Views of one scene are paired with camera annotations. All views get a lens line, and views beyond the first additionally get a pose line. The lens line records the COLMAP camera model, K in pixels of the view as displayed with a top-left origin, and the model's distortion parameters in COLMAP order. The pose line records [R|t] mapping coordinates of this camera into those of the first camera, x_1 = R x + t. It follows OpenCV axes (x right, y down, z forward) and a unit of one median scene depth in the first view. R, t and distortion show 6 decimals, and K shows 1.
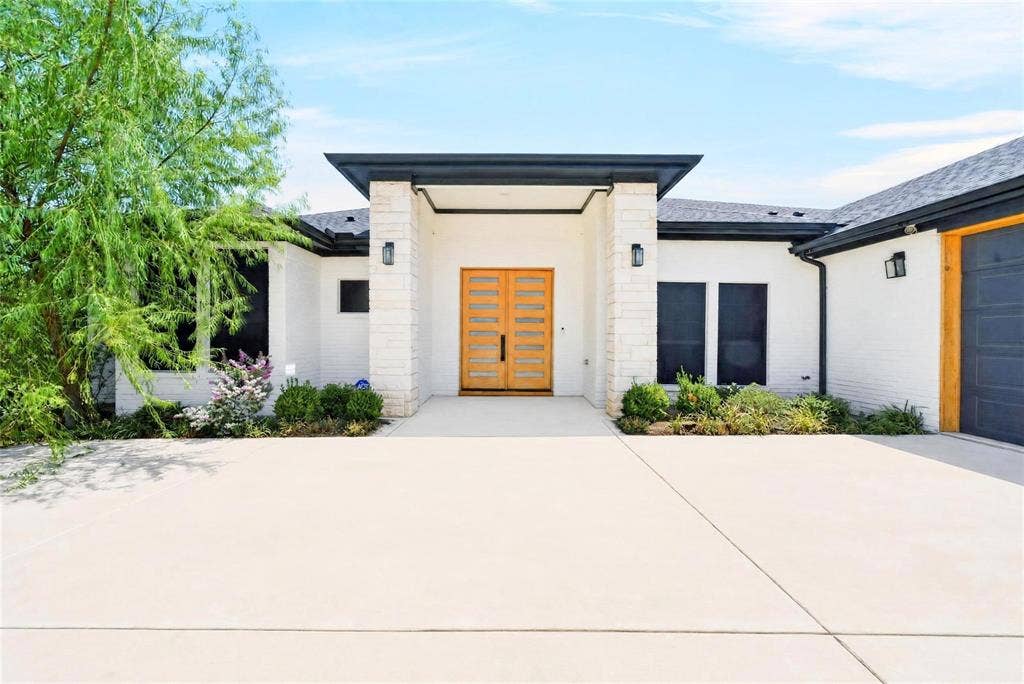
lens RADIAL K [[351.1, 0, 505.3], [0, 351.1, 341.3], [0, 0, 1]] dist [-0.016342, 0.001369]
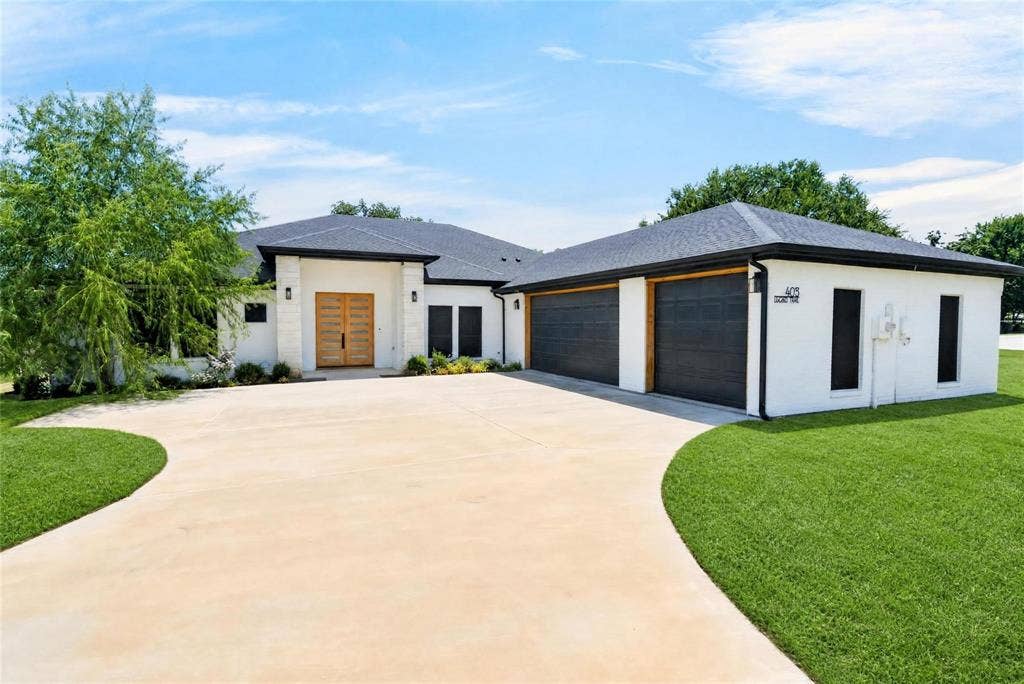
lens RADIAL K [[475.3, 0, 497.8], [0, 475.3, 329.5], [0, 0, 1]] dist [-0.024551, 0.001587]
pose [[0.918880, -0.013585, 0.394302, -0.272685], [0.011314, 0.999903, 0.008084, -0.055883], [-0.394374, -0.002967, 0.918945, -1.691036]]
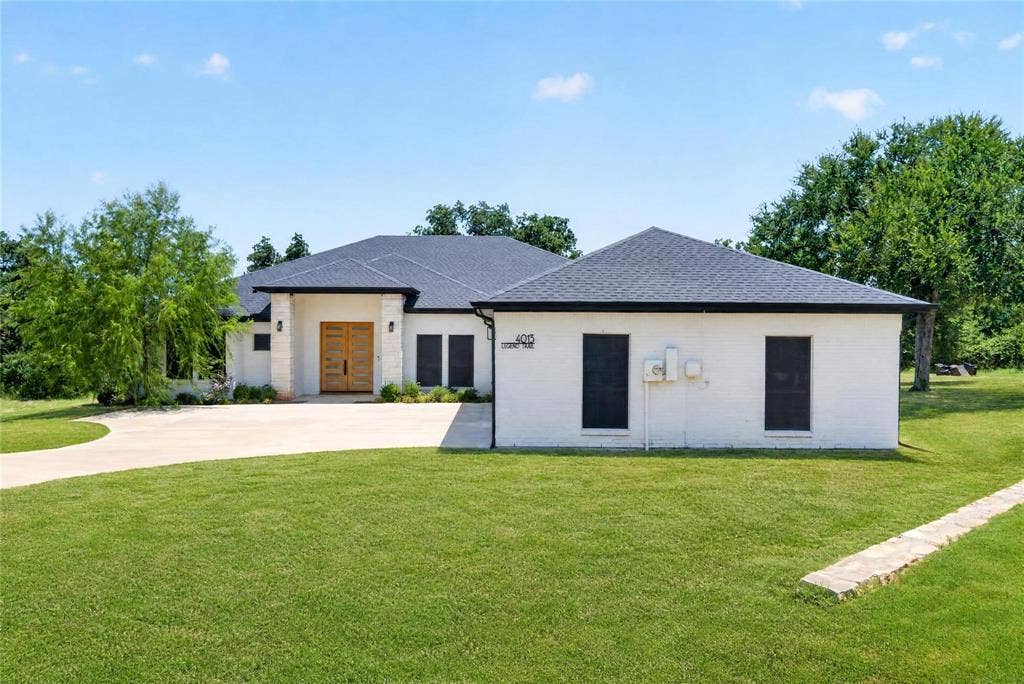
lens RADIAL K [[714.4, 0, 506.9], [0, 714.4, 341.1], [0, 0, 1]] dist [-0.011374, -0.005668]
pose [[0.999964, -0.002987, -0.007896, 1.033866], [0.002981, 0.999995, -0.000865, -0.135552], [0.007899, 0.000842, 0.999968, -3.179633]]
